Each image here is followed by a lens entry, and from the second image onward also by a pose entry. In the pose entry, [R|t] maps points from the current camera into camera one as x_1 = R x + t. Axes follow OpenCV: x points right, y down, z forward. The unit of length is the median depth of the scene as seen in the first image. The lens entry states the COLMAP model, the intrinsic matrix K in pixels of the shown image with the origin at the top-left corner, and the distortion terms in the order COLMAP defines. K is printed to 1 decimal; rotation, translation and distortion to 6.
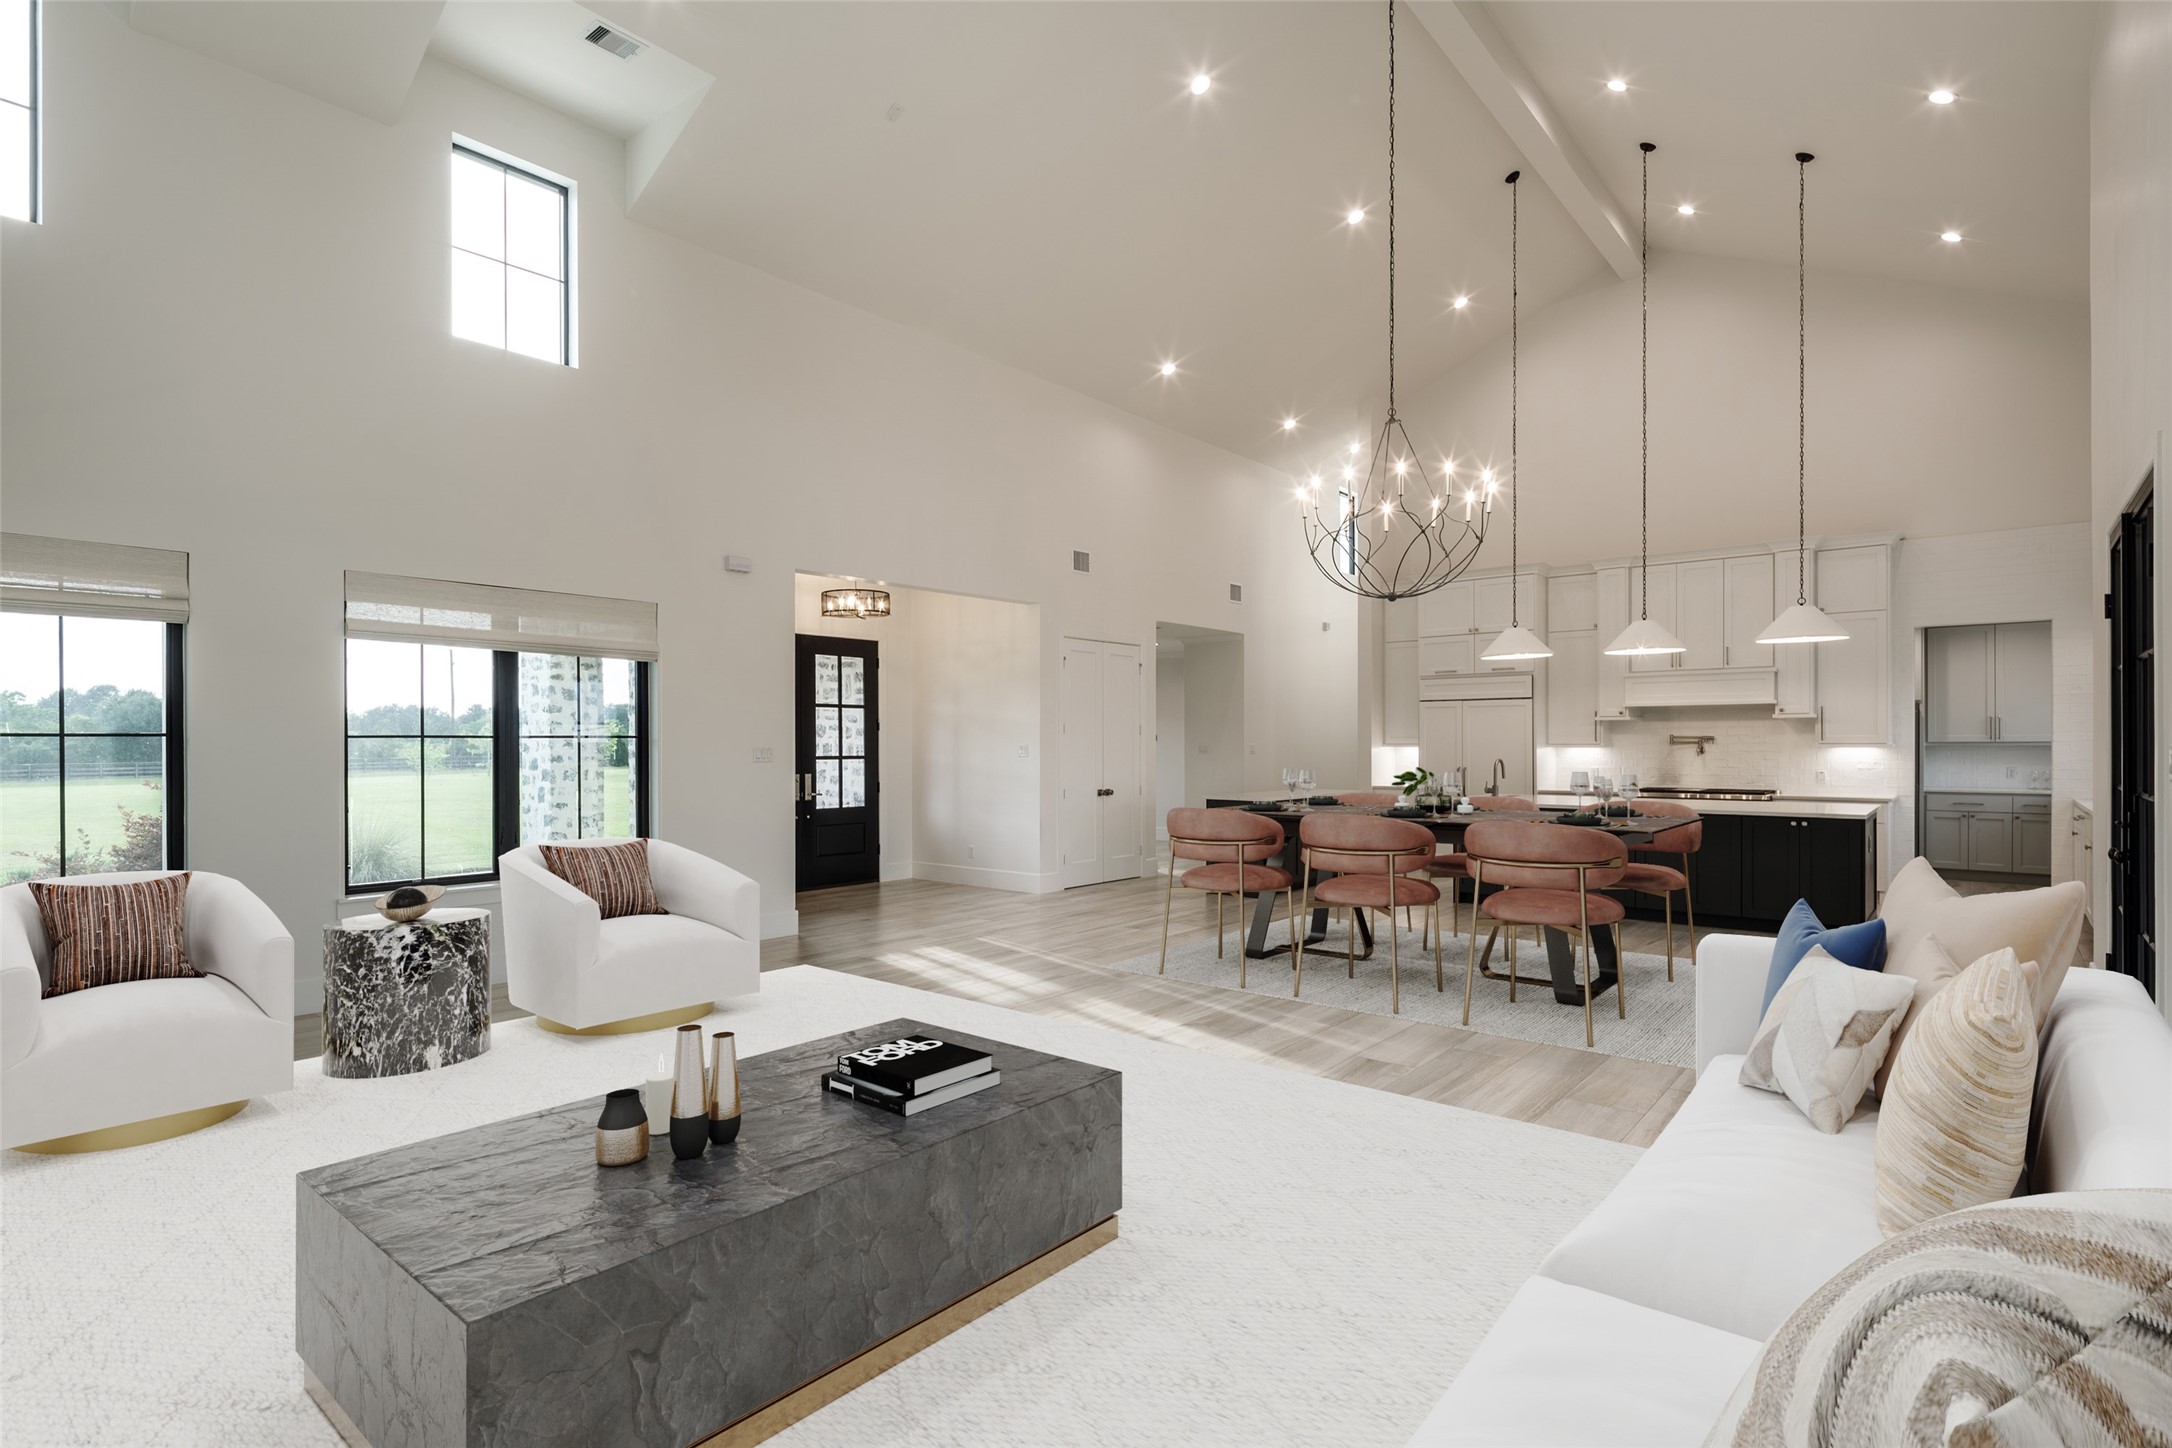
lens RADIAL K [[1068.7, 0, 1086.0], [0, 1068.7, 724.0], [0, 0, 1]] dist [-0.000962, -0.000659]
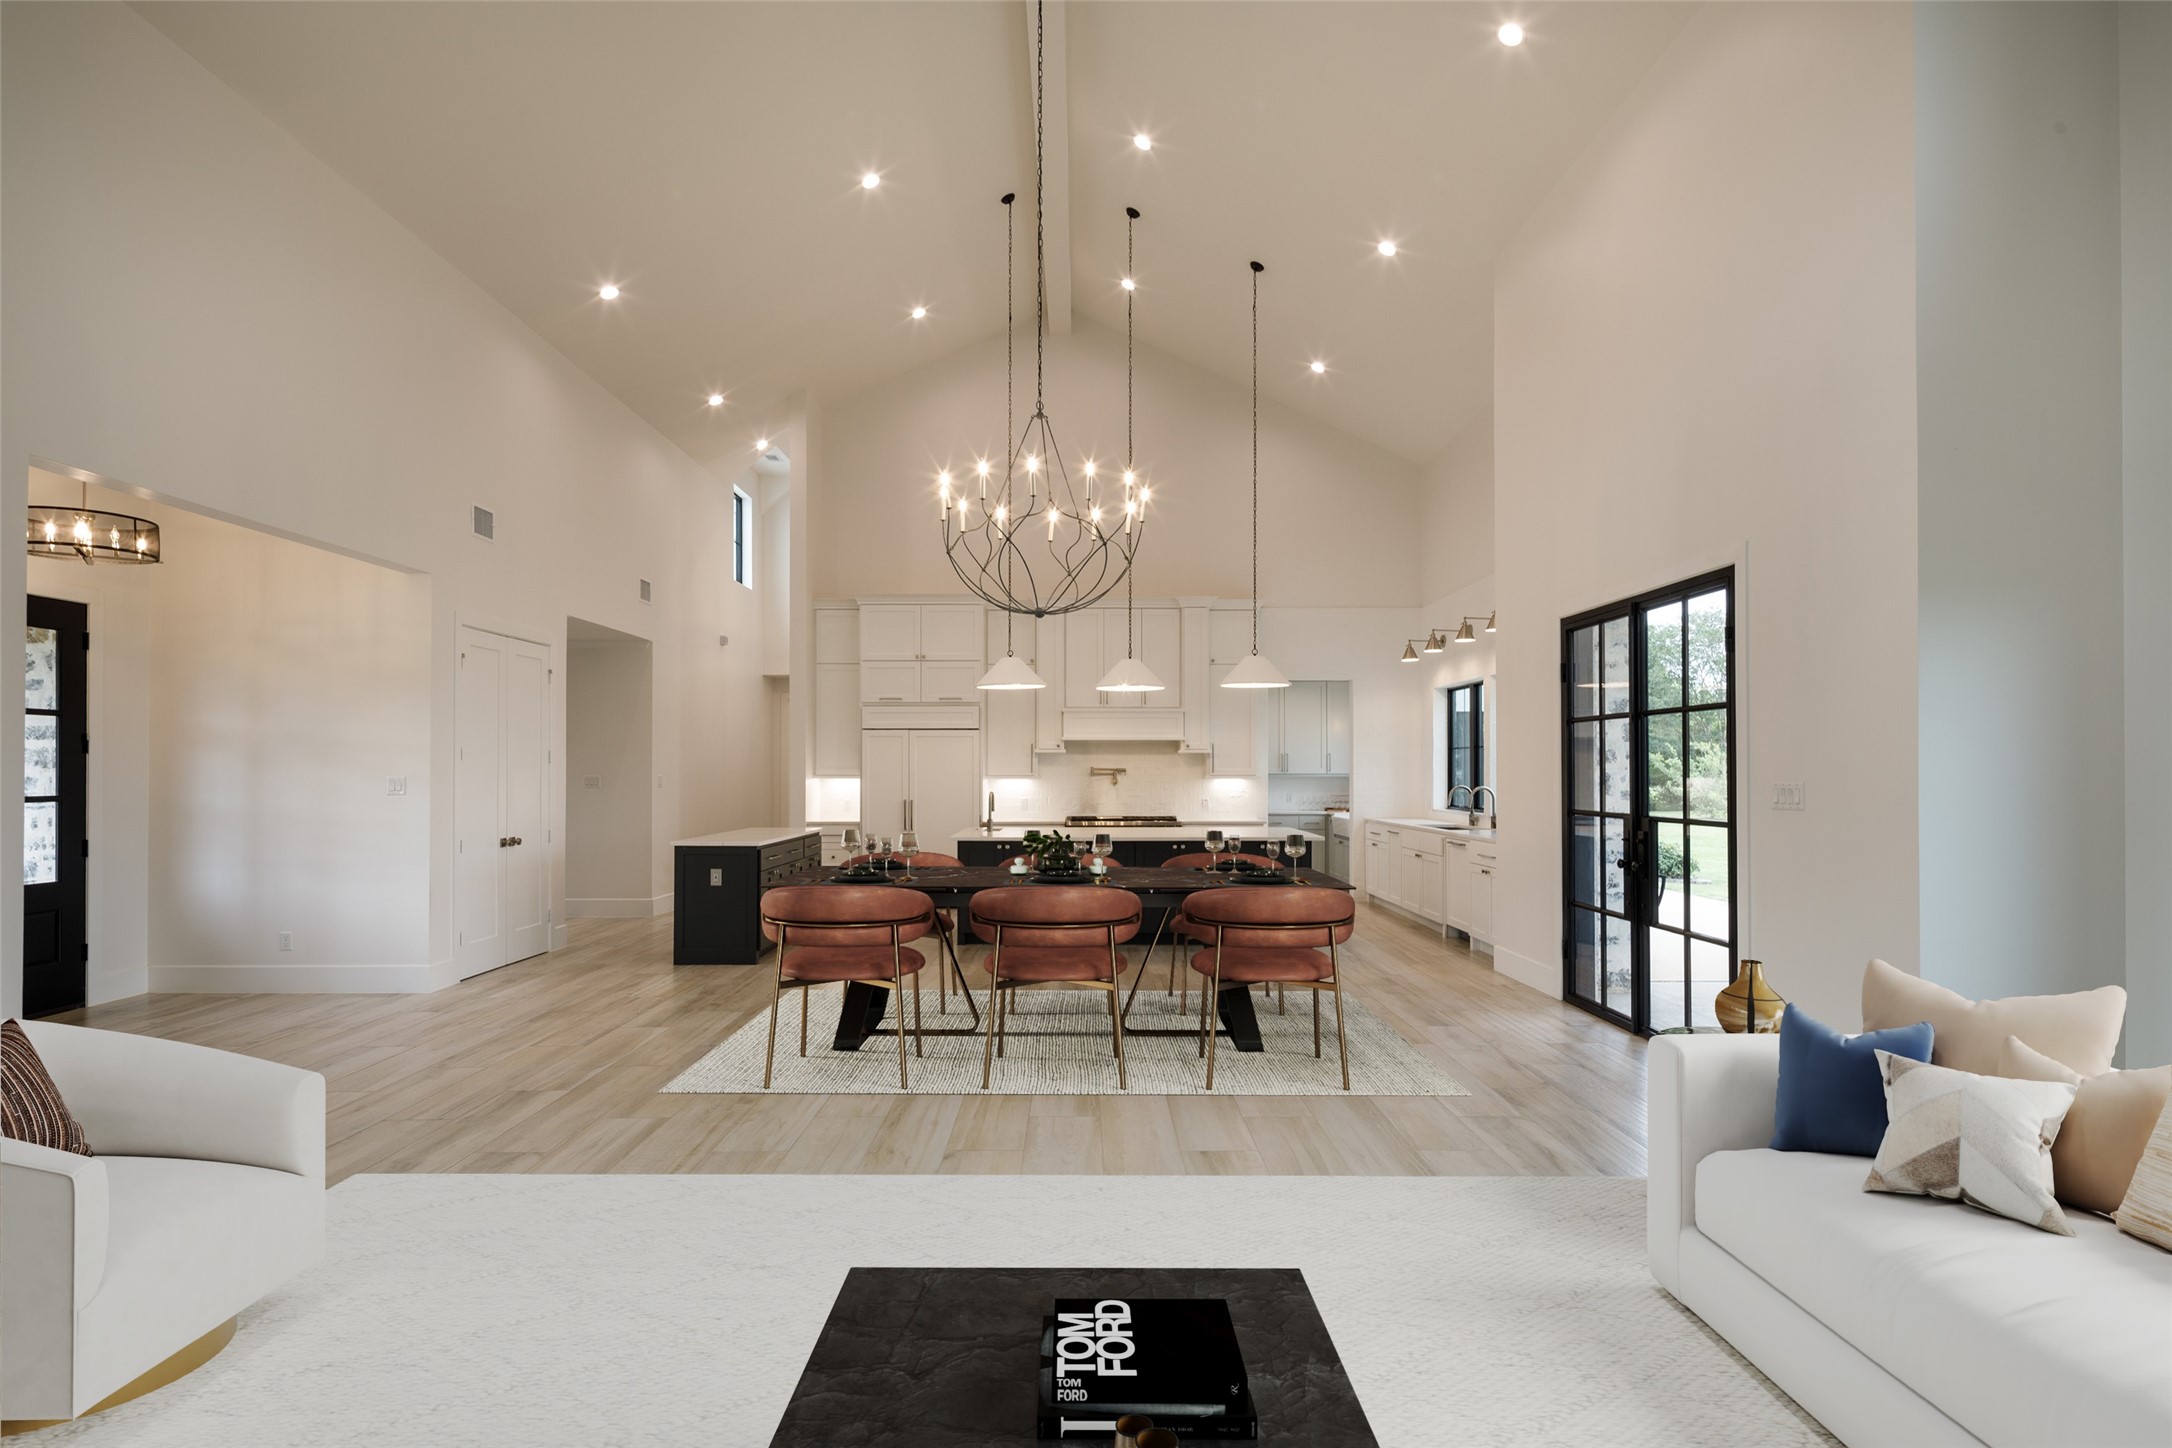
lens RADIAL K [[1083.6, 0, 1088.2], [0, 1083.6, 748.7], [0, 0, 1]] dist [0.003903, 0.000201]
pose [[0.758303, 0.015715, 0.651713, -0.168333], [-0.012741, 0.999876, -0.009285, 0.001939], [-0.651778, -0.001263, 0.758409, 0.176147]]
